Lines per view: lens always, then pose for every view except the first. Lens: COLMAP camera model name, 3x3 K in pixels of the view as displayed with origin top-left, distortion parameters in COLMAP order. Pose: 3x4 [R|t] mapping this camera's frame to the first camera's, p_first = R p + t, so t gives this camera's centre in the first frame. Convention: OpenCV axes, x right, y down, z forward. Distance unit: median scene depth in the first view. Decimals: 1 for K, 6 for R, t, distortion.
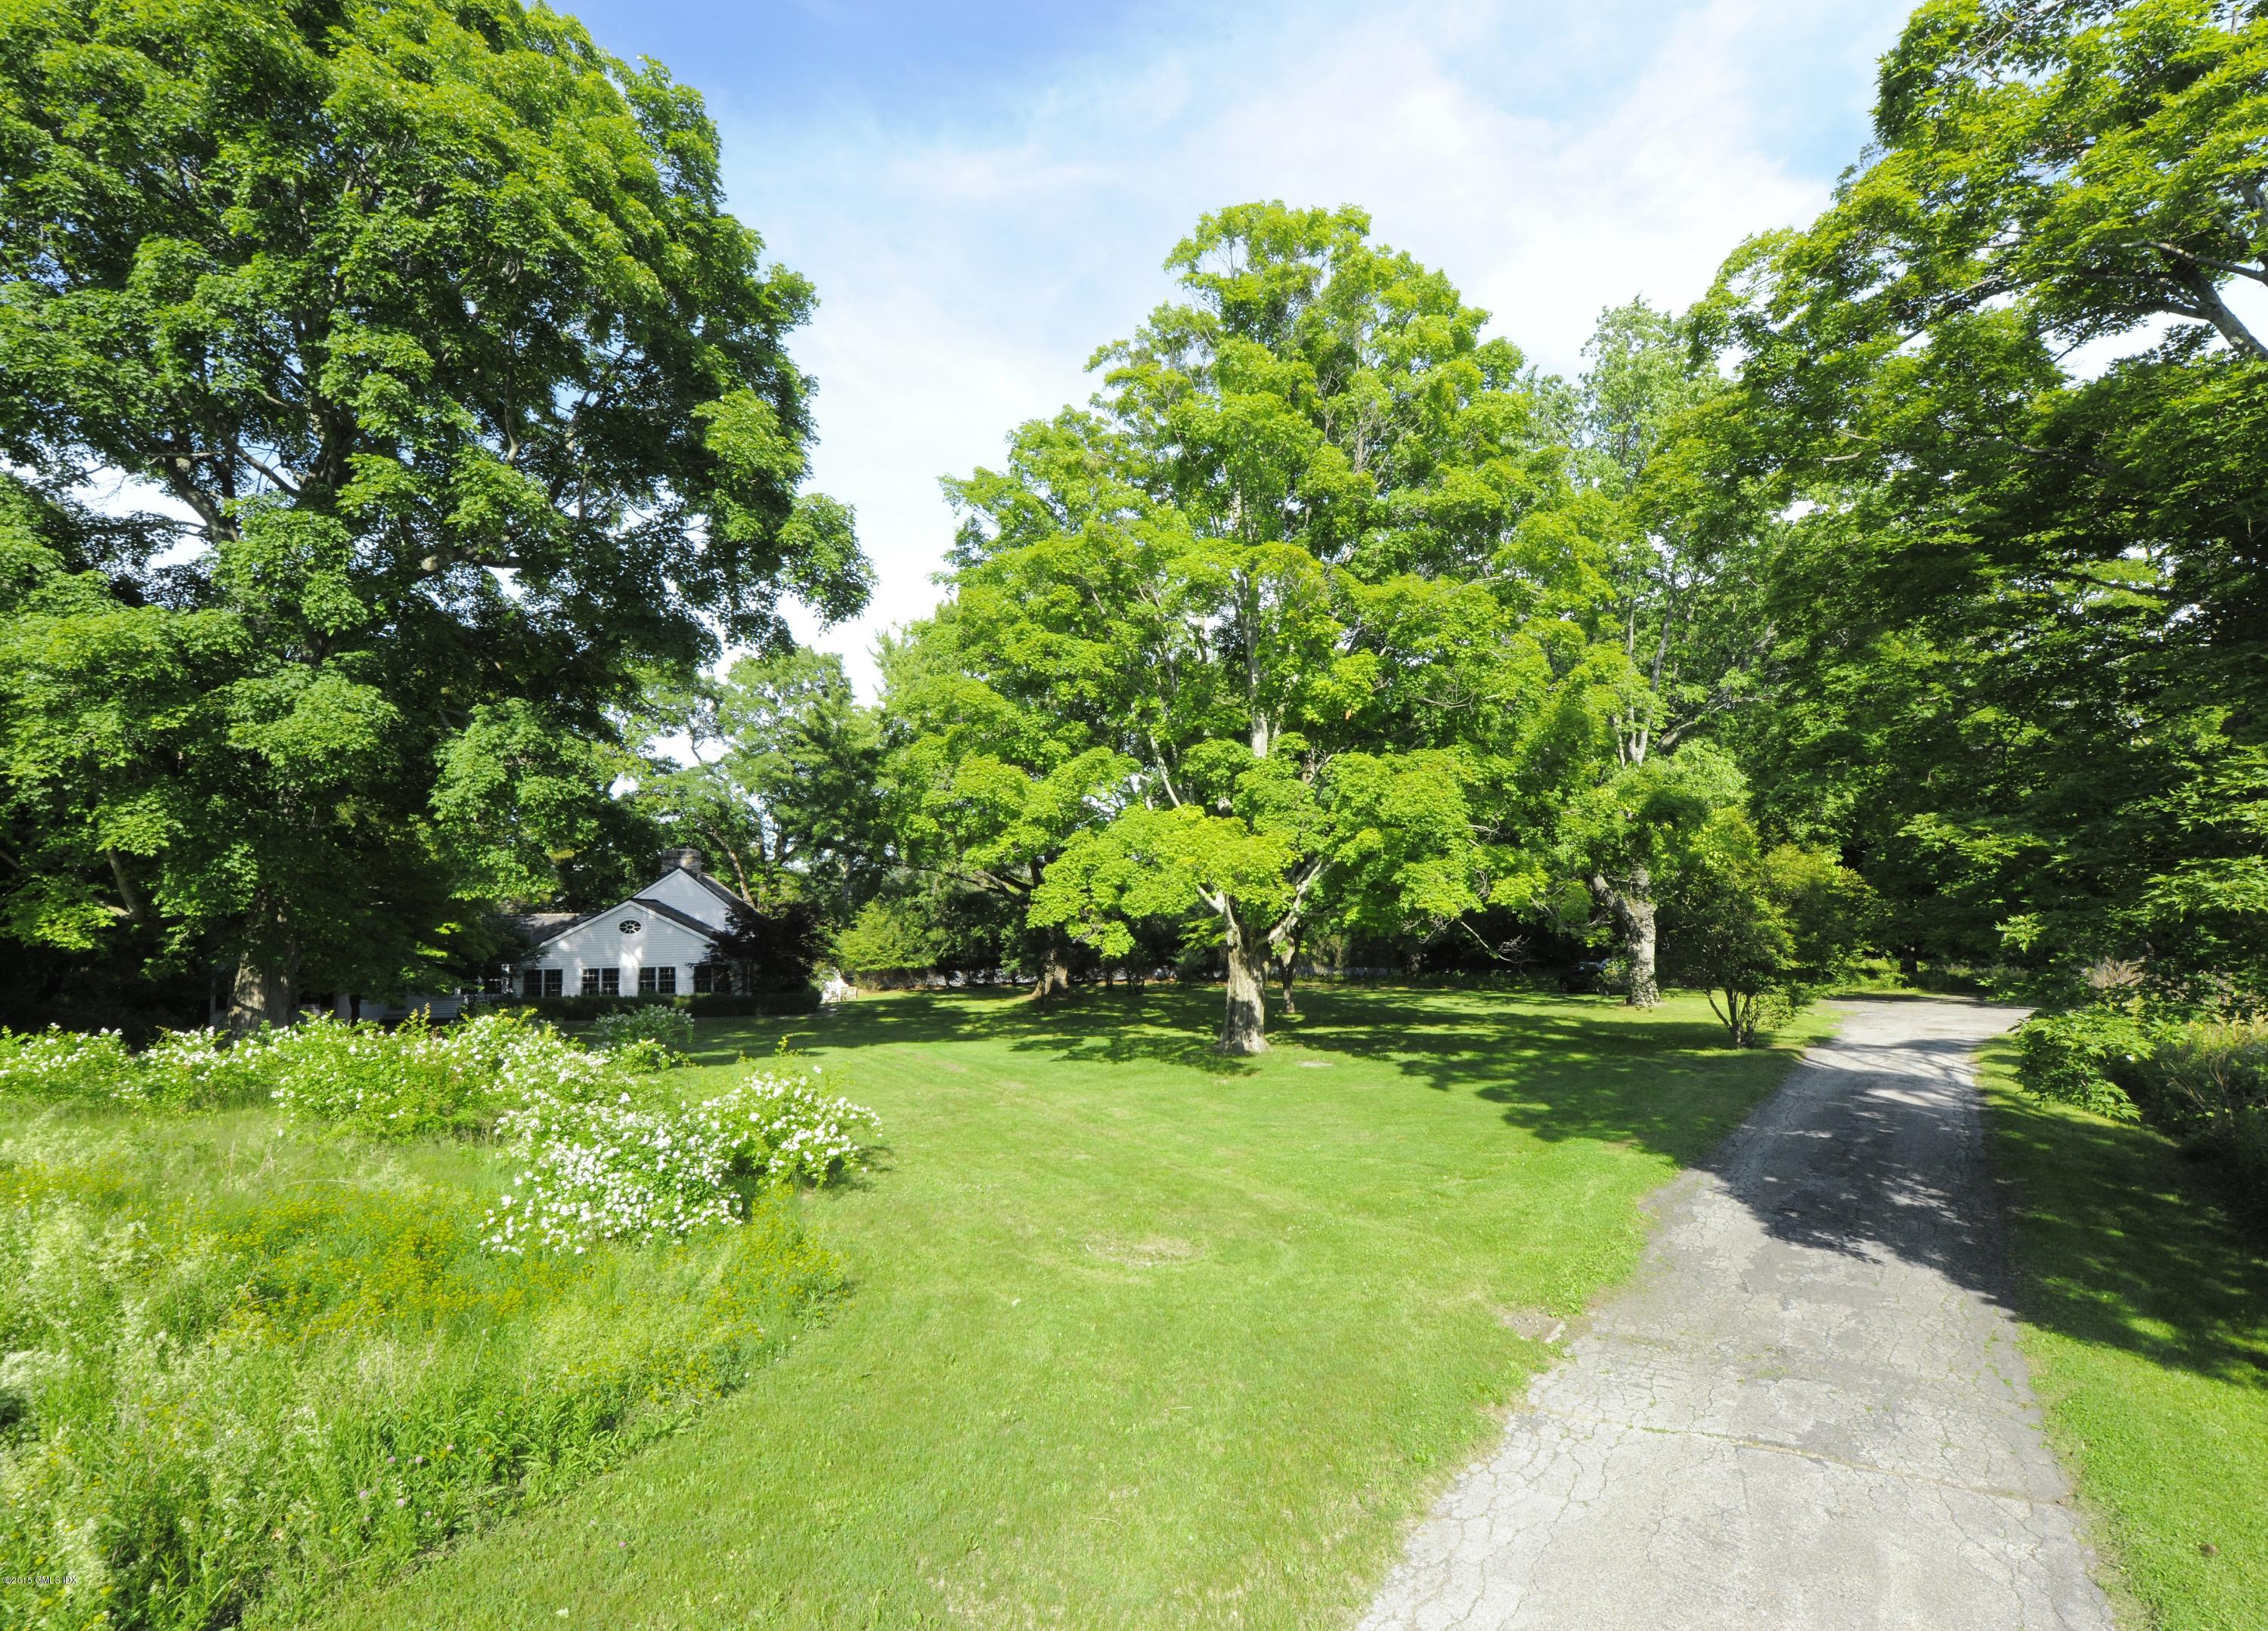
lens RADIAL K [[1056.1, 0, 1125.6], [0, 1056.1, 810.0], [0, 0, 1]] dist [-0.003253, -0.007133]
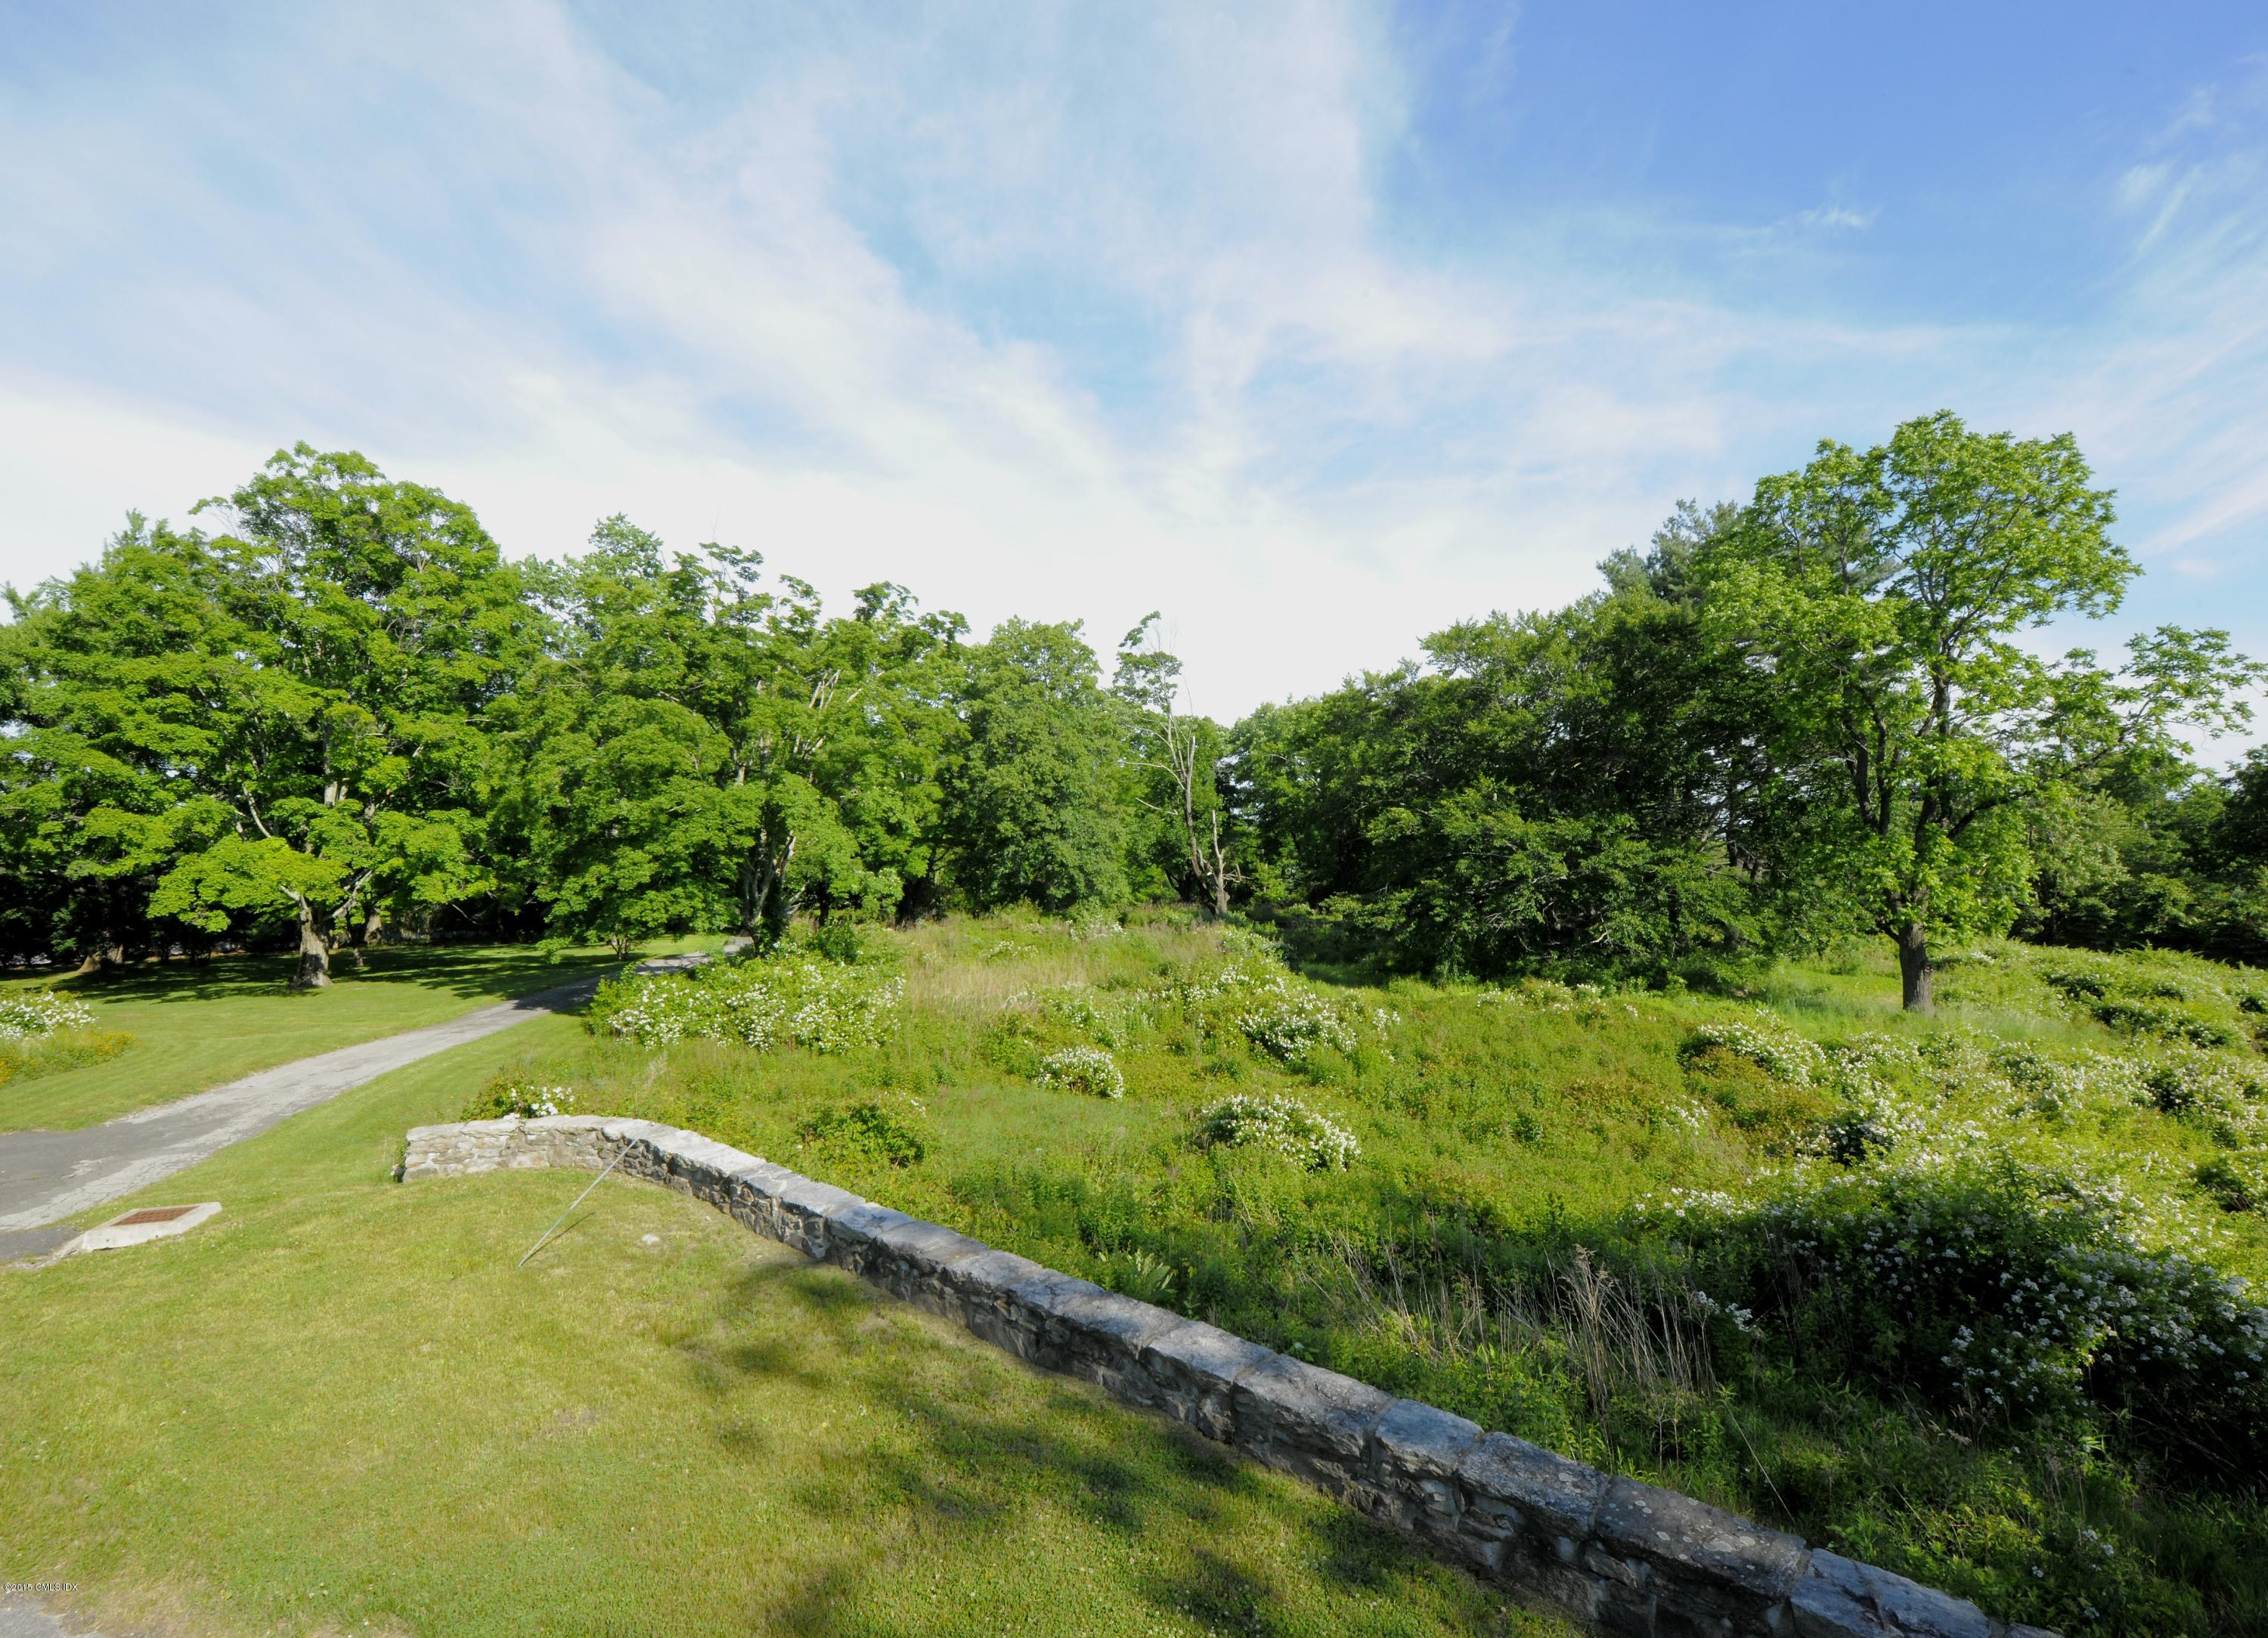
lens RADIAL K [[1056.1, 0, 1125.6], [0, 1056.1, 813.5], [0, 0, 1]] dist [-0.003253, -0.007133]
pose [[0.731831, 0.024898, 0.681032, -0.087808], [-0.056125, 0.998140, 0.023821, -0.159989], [-0.679172, -0.055656, 0.731866, -1.125426]]
